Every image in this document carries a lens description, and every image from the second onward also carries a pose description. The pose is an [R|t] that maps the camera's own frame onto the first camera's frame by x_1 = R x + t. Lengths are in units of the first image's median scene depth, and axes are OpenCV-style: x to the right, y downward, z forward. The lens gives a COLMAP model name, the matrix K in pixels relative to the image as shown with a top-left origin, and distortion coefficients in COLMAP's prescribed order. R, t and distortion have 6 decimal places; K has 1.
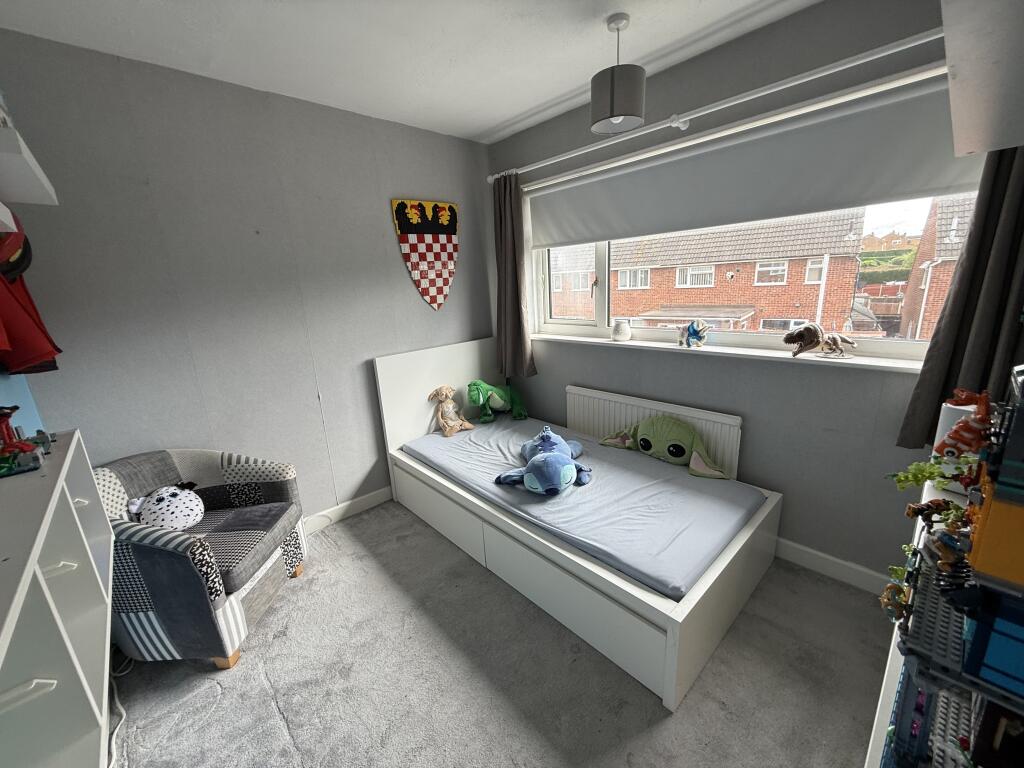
lens RADIAL K [[410.4, 0, 507.5], [0, 410.4, 385.3], [0, 0, 1]] dist [0.006780, -0.001281]
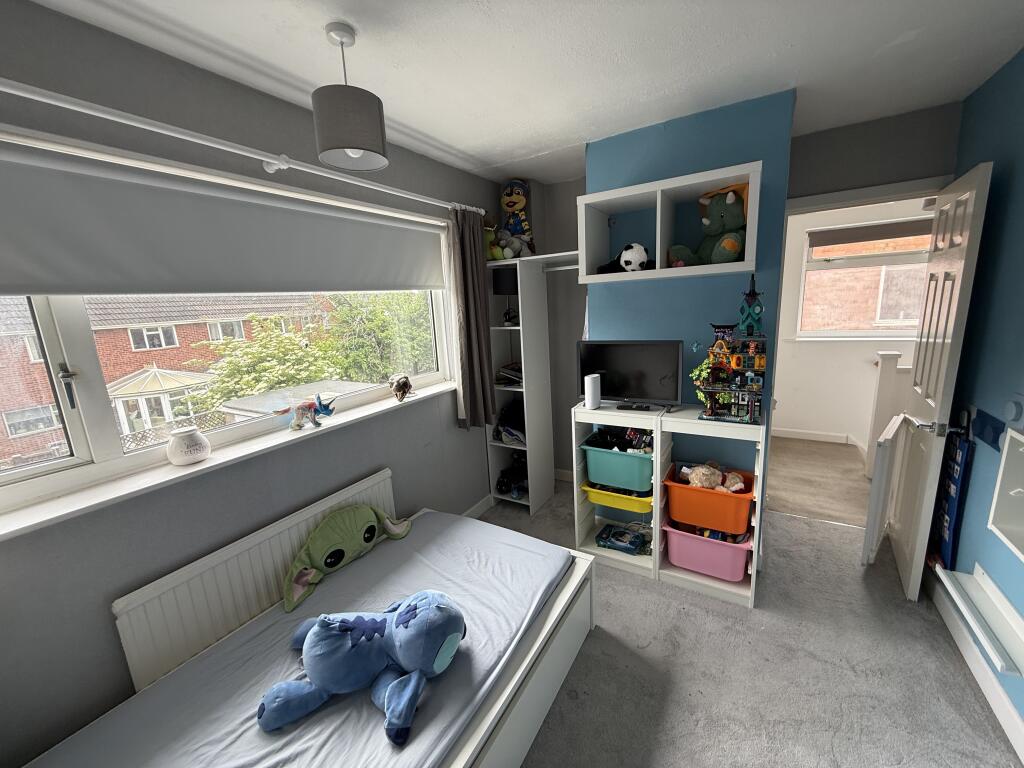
lens RADIAL K [[410.4, 0, 506.6], [0, 410.4, 384.9], [0, 0, 1]] dist [0.006780, -0.001281]
pose [[-0.285117, -0.125636, 0.950223, -0.506877], [0.296710, 0.931107, 0.212137, -0.256019], [-0.911412, 0.342425, -0.228197, 0.870449]]
